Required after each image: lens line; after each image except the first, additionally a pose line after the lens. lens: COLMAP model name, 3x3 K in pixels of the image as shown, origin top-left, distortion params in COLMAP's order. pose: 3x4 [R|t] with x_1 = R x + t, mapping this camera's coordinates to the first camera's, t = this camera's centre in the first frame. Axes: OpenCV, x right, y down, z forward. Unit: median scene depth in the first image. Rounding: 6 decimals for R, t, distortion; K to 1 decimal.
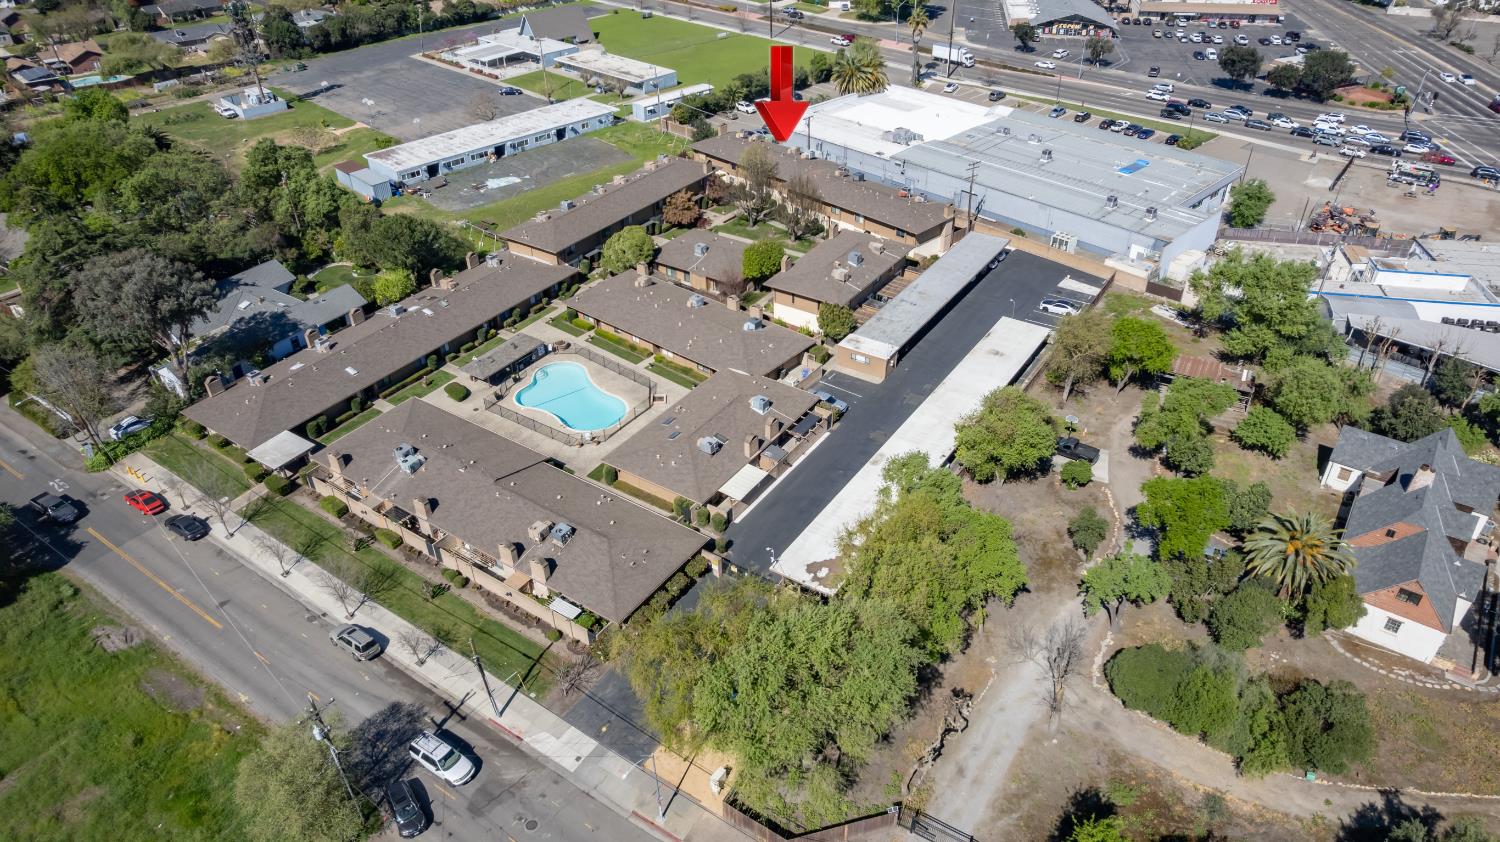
lens RADIAL K [[957.9, 0, 754.3], [0, 957.9, 423.4], [0, 0, 1]] dist [-0.050156, 0.000491]
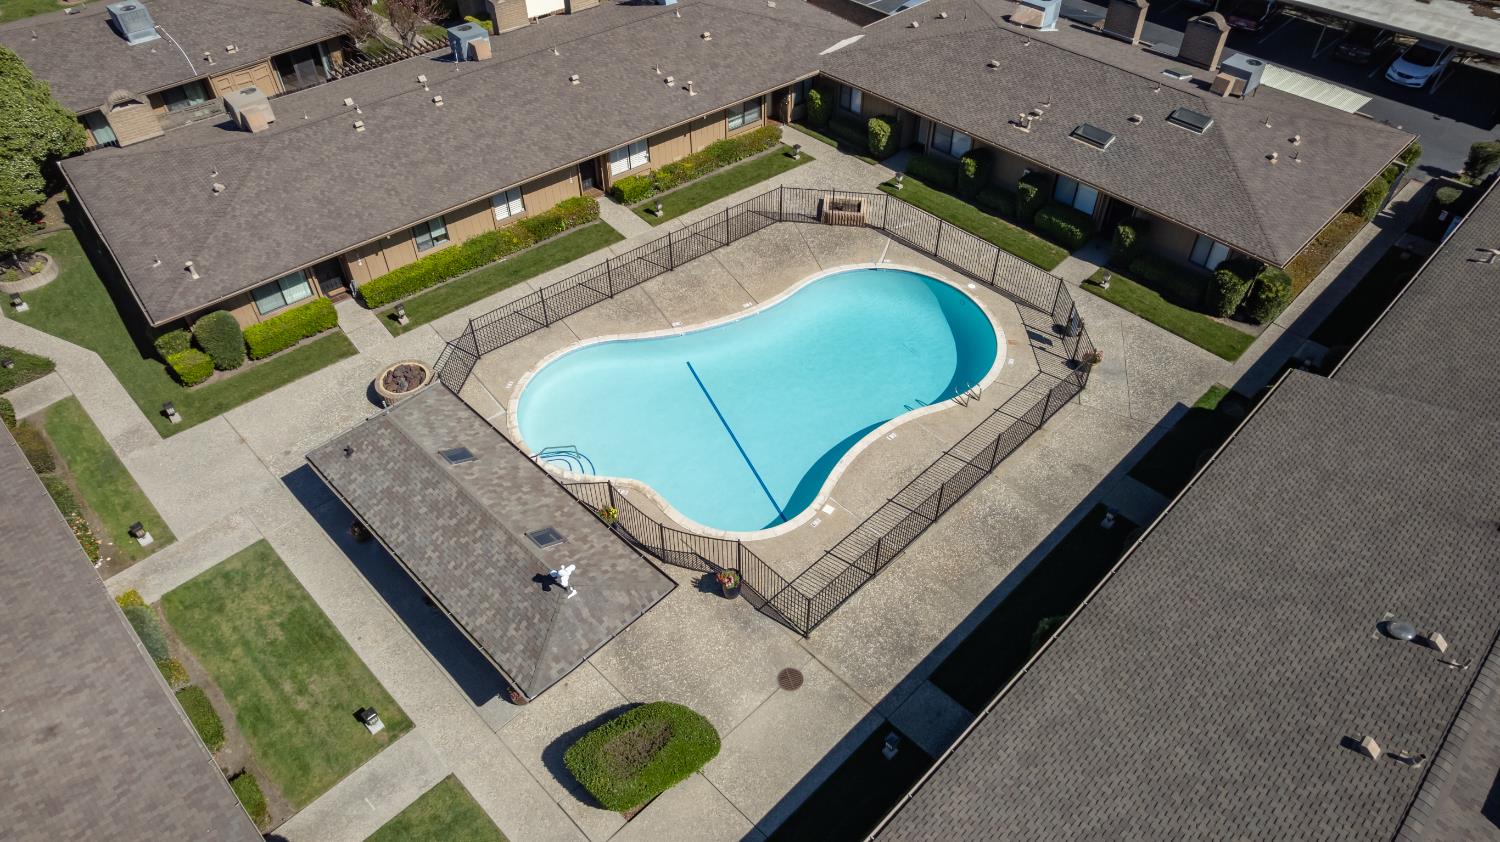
lens RADIAL K [[961.9, 0, 756.6], [0, 961.9, 418.0], [0, 0, 1]] dist [-0.082712, 0.074724]
pose [[0.186511, -0.676881, 0.712071, -0.289010], [0.552252, 0.671676, 0.493831, -0.116638], [-0.812546, 0.301138, 0.499084, 0.627252]]
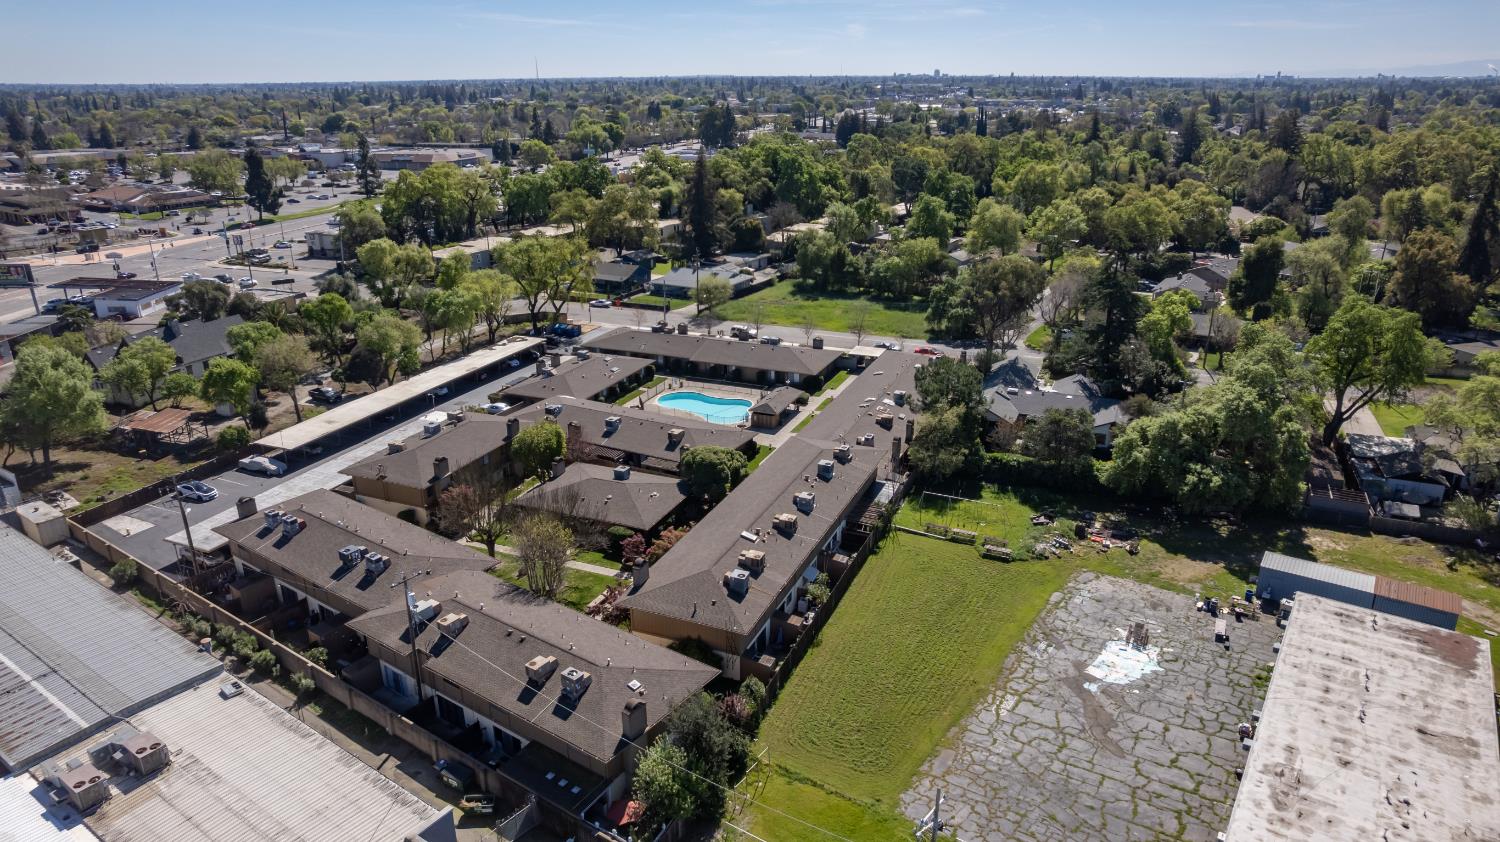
lens RADIAL K [[961.9, 0, 756.6], [0, 961.9, 418.0], [0, 0, 1]] dist [-0.082712, 0.074724]
pose [[-0.981192, 0.082901, -0.174324, -0.027805], [-0.093225, 0.587270, 0.804004, -0.736206], [0.169028, 0.805134, -0.568497, 1.246500]]
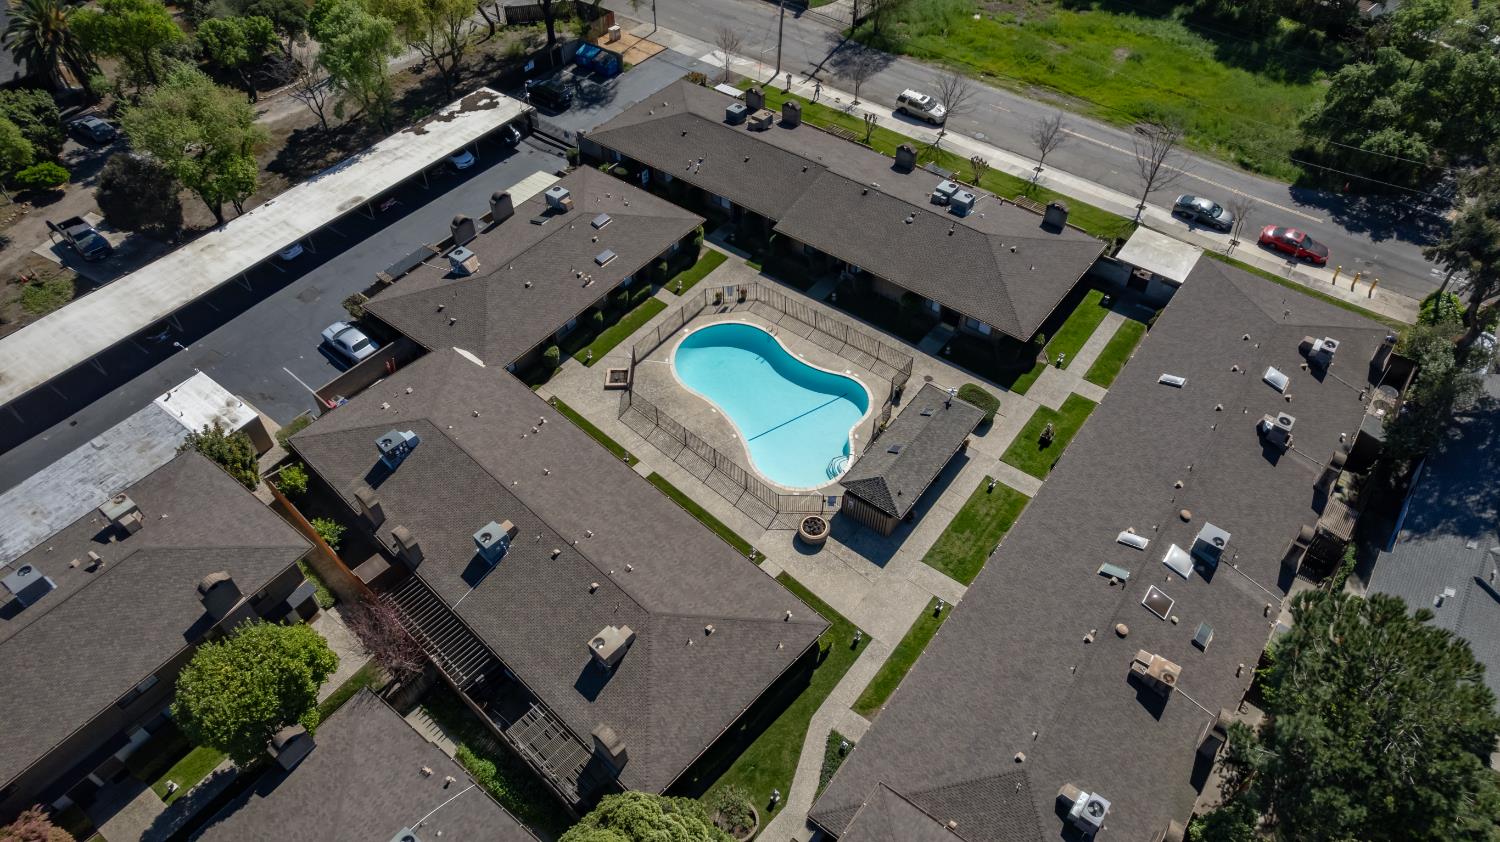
lens RADIAL K [[961.9, 0, 756.6], [0, 961.9, 418.0], [0, 0, 1]] dist [-0.082712, 0.074724]
pose [[-0.998332, -0.030445, 0.049063, -0.153547], [0.043680, 0.157529, 0.986548, -0.427399], [-0.037764, 0.987045, -0.155937, 0.796997]]
